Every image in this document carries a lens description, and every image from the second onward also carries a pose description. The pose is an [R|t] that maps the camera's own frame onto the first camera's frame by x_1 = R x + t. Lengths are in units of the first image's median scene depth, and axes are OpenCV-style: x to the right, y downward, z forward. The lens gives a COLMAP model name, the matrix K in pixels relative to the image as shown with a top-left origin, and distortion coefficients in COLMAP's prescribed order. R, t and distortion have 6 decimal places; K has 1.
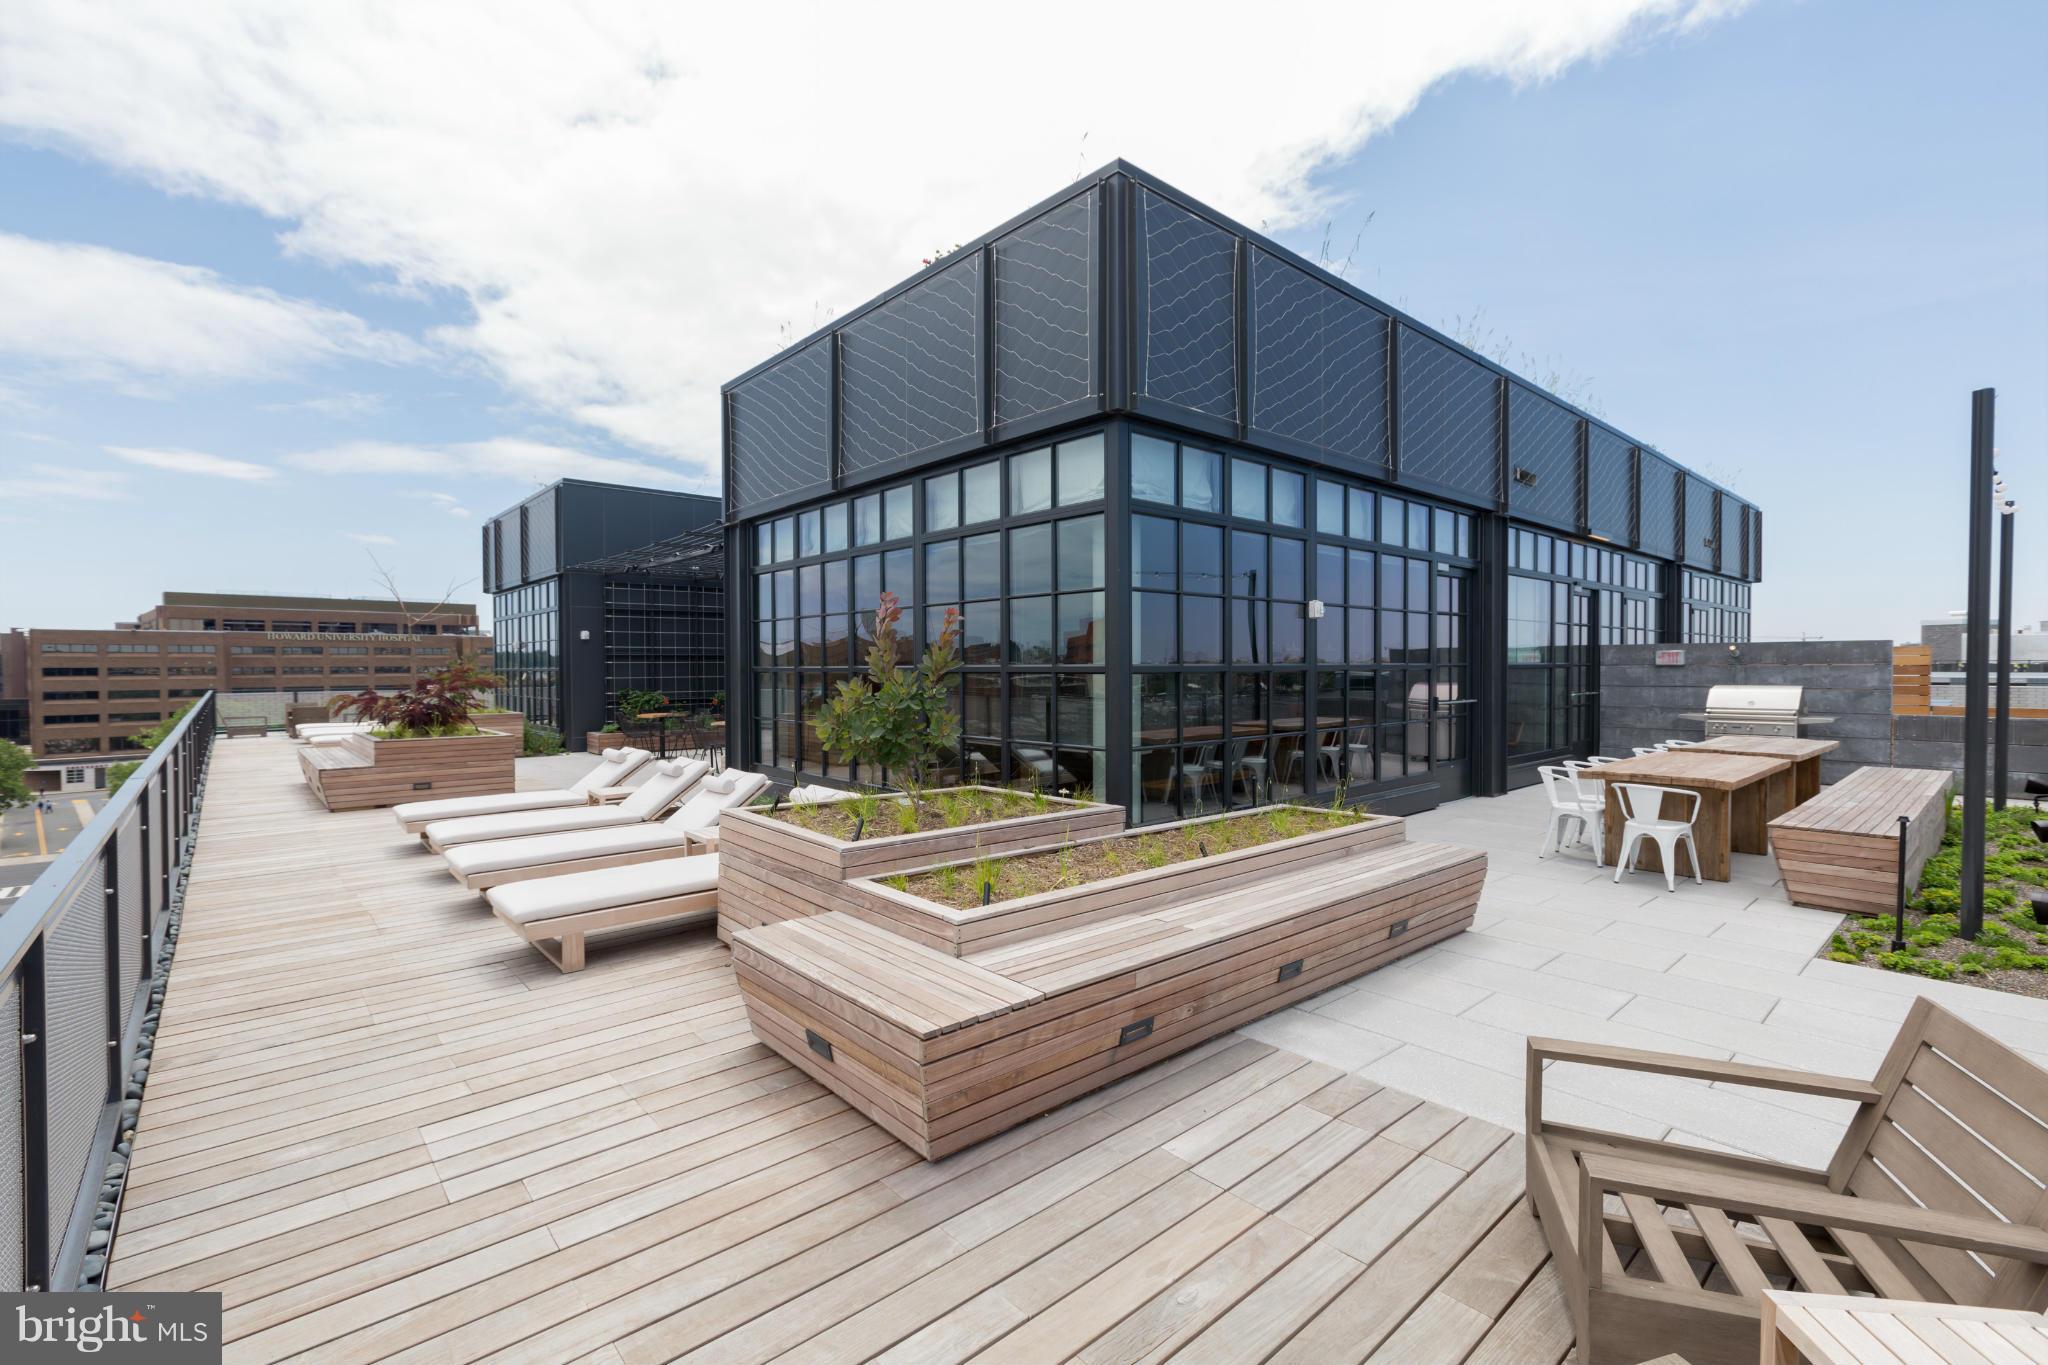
lens RADIAL K [[961.5, 0, 1022.9], [0, 961.5, 671.3], [0, 0, 1]] dist [-0.000096, 0.000305]
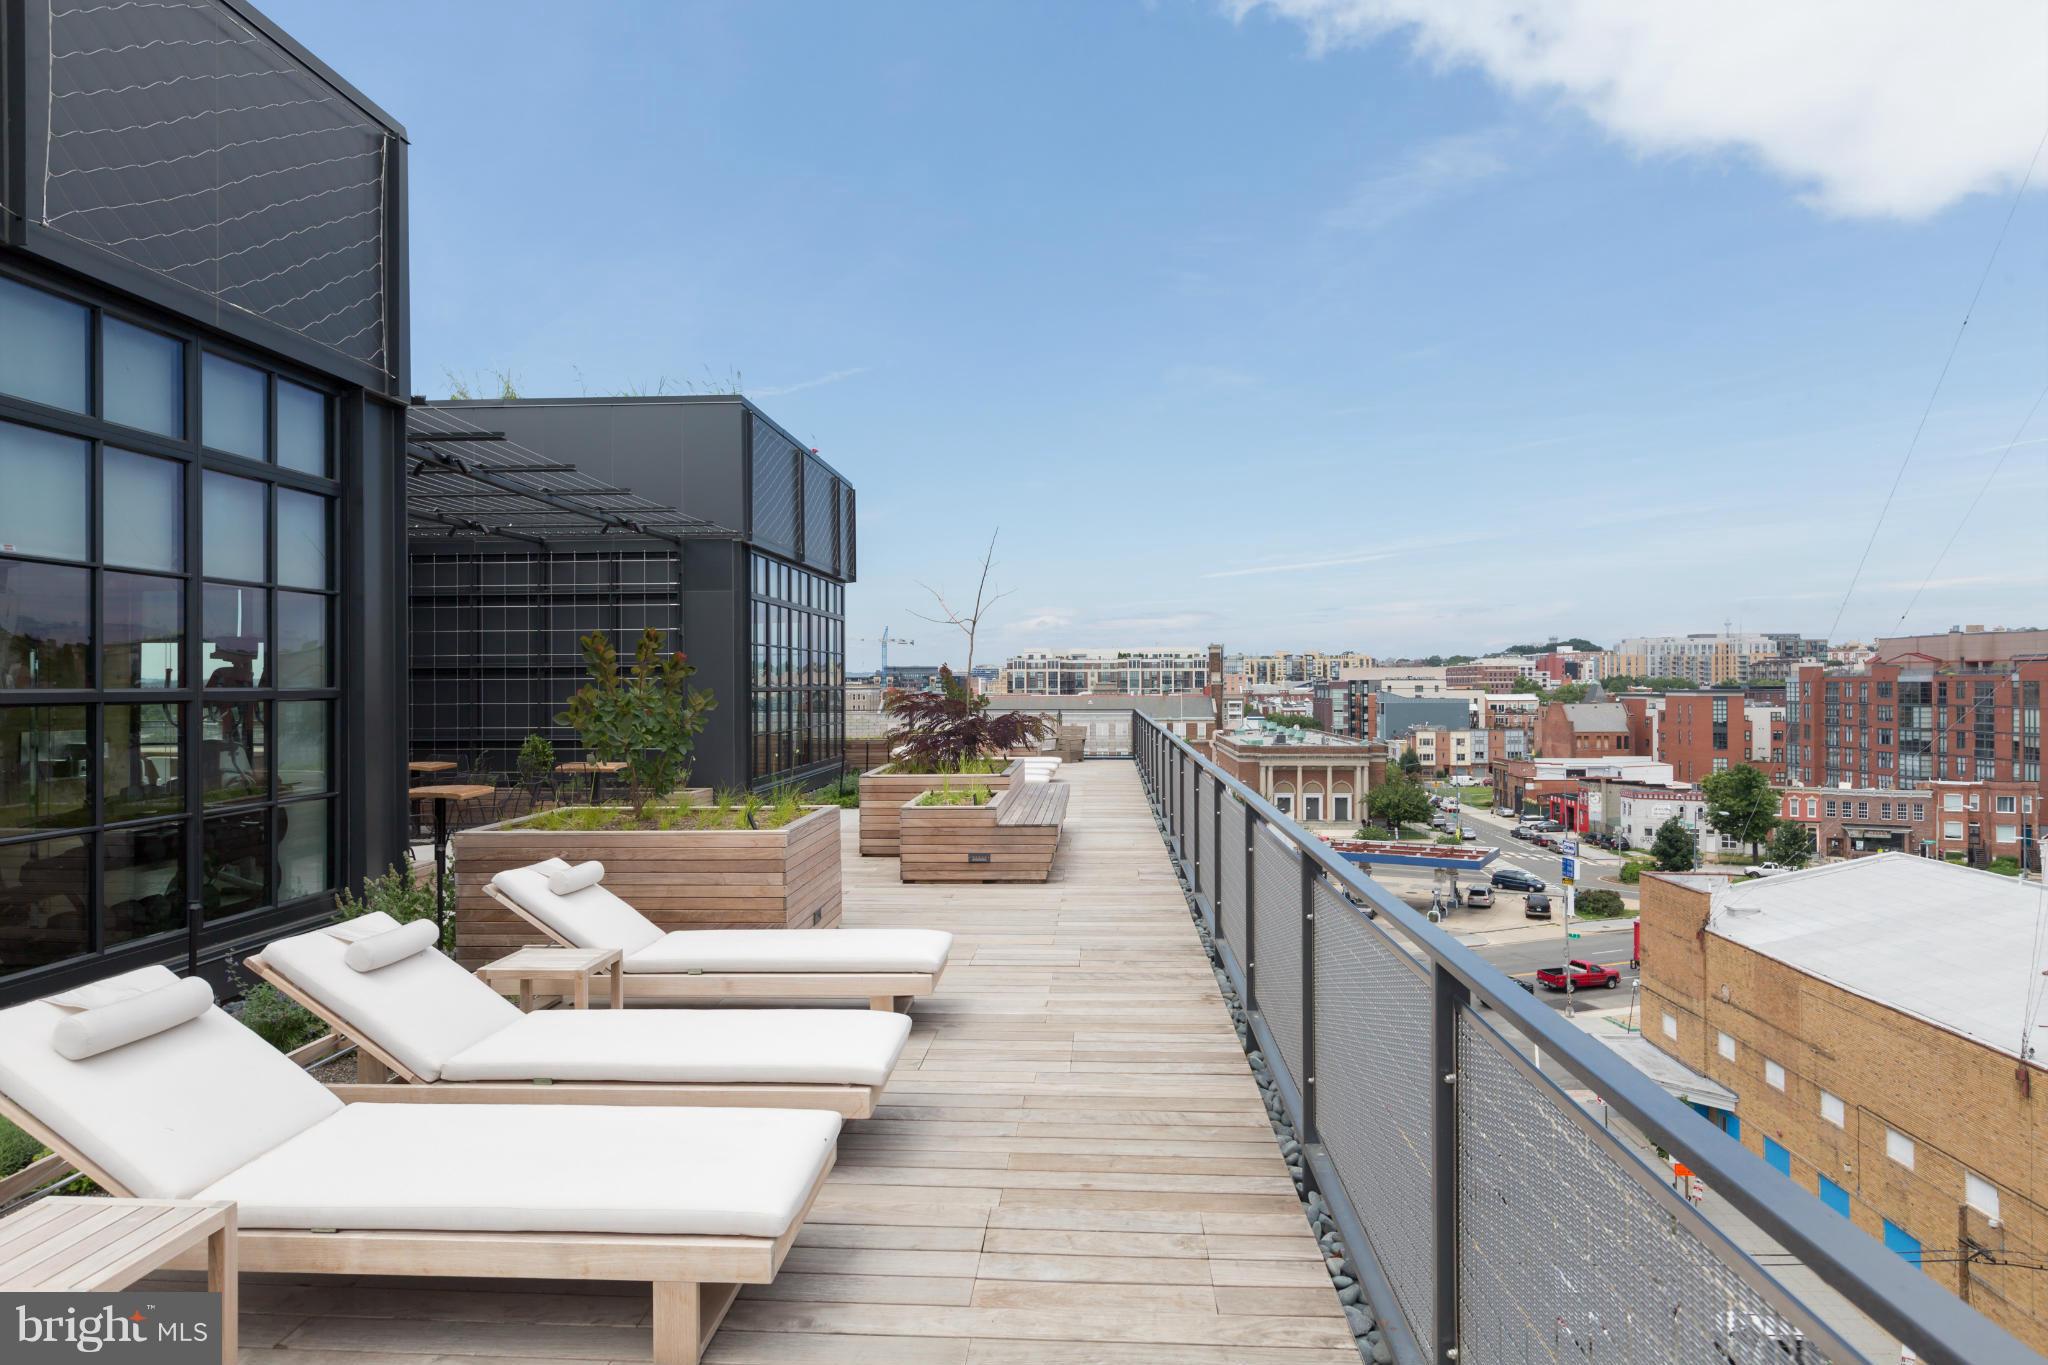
lens RADIAL K [[961.5, 0, 1031.7], [0, 961.5, 683.1], [0, 0, 1]] dist [-0.000096, 0.000305]
pose [[0.737129, 0.002925, 0.675746, 0.194636], [0.003092, 0.999966, -0.007701, -0.002720], [-0.675745, 0.007766, 0.737095, 0.186901]]
